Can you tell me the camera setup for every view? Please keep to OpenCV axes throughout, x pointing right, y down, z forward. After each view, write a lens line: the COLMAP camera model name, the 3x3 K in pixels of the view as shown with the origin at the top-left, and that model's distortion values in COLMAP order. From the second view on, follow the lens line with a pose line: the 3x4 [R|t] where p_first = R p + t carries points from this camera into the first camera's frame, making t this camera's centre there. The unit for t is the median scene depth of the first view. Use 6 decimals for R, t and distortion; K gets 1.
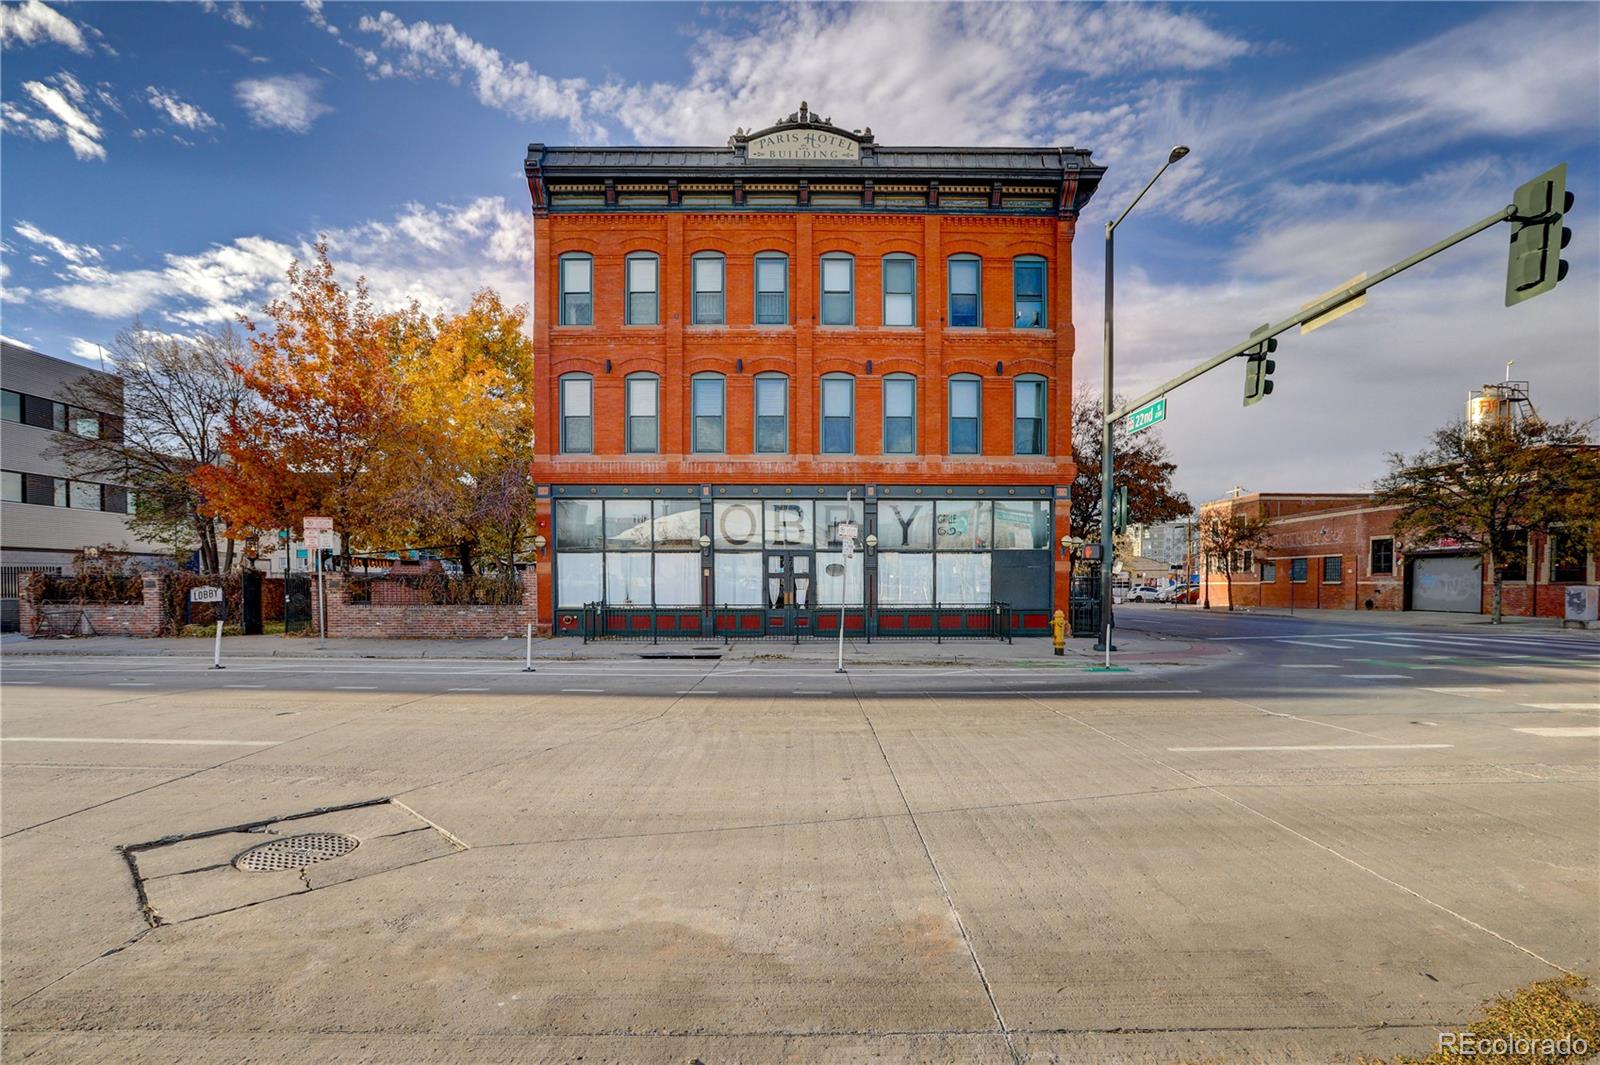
lens RADIAL K [[725.5, 0, 801.7], [0, 725.5, 606.2], [0, 0, 1]] dist [-0.024956, 0.000002]
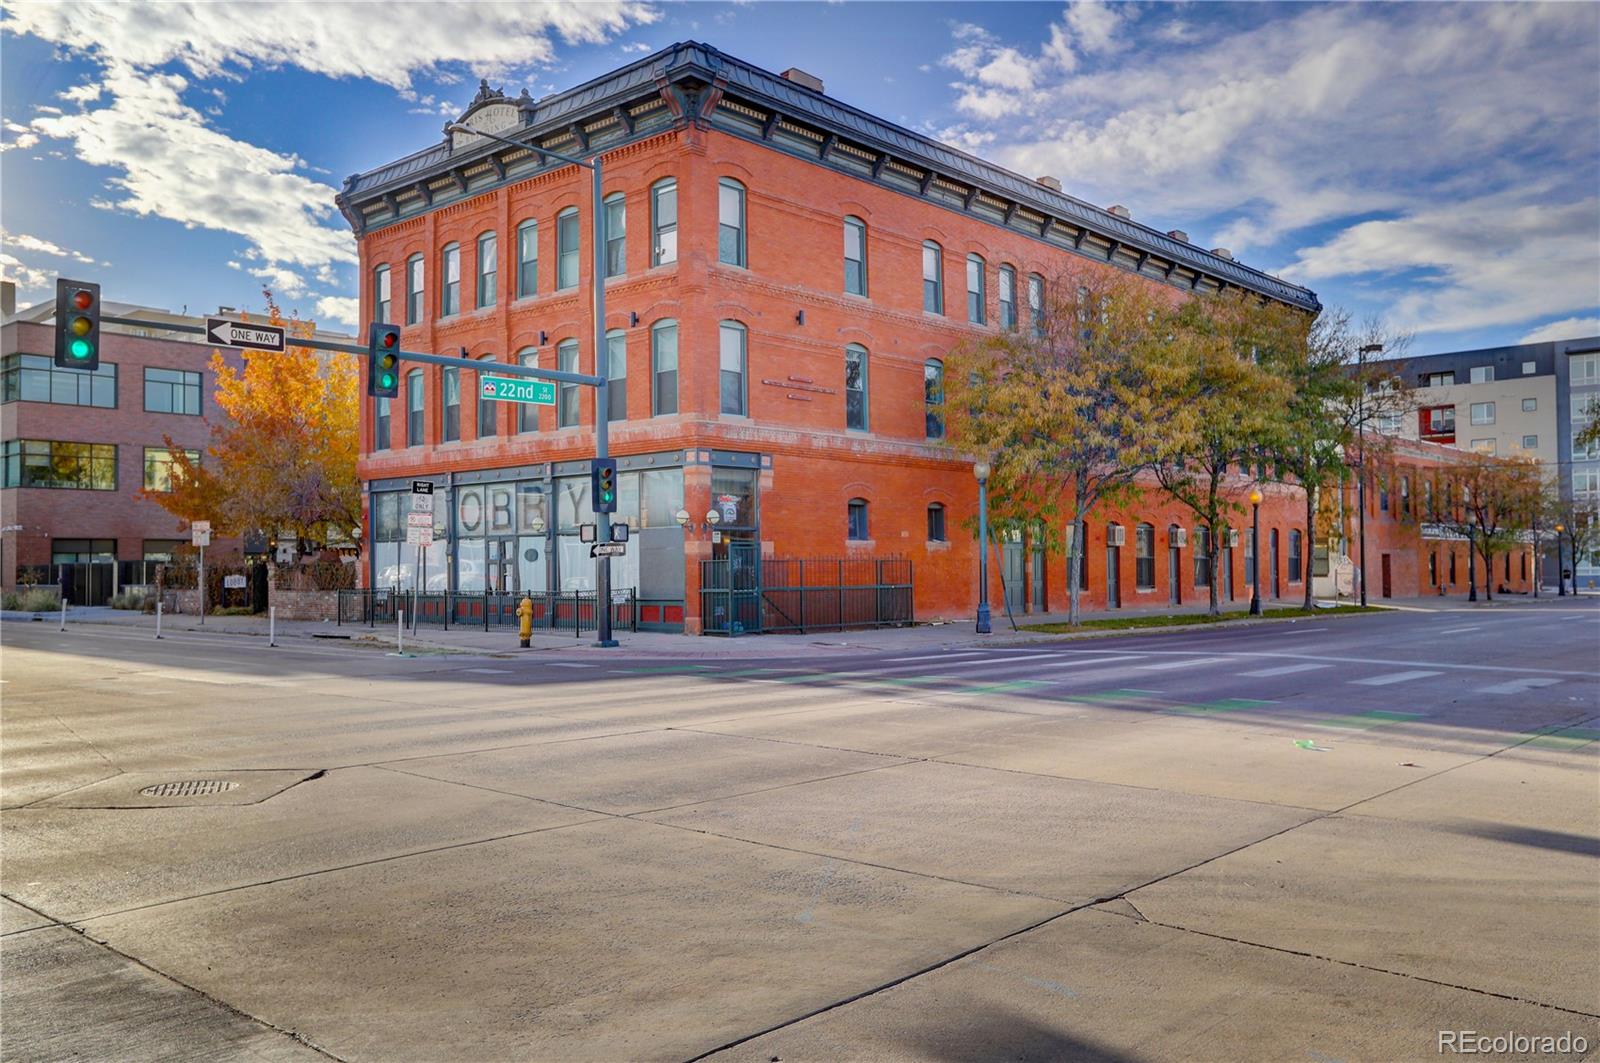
lens RADIAL K [[1271.9, 0, 800.0], [0, 1271.9, 531.5], [0, 0, 1]] dist [0.079528, -0.000493]
pose [[0.735948, -0.025354, -0.676563, 1.420576], [-0.013073, 0.998580, -0.051642, -0.000105], [0.676912, 0.046850, 0.734571, 0.024029]]
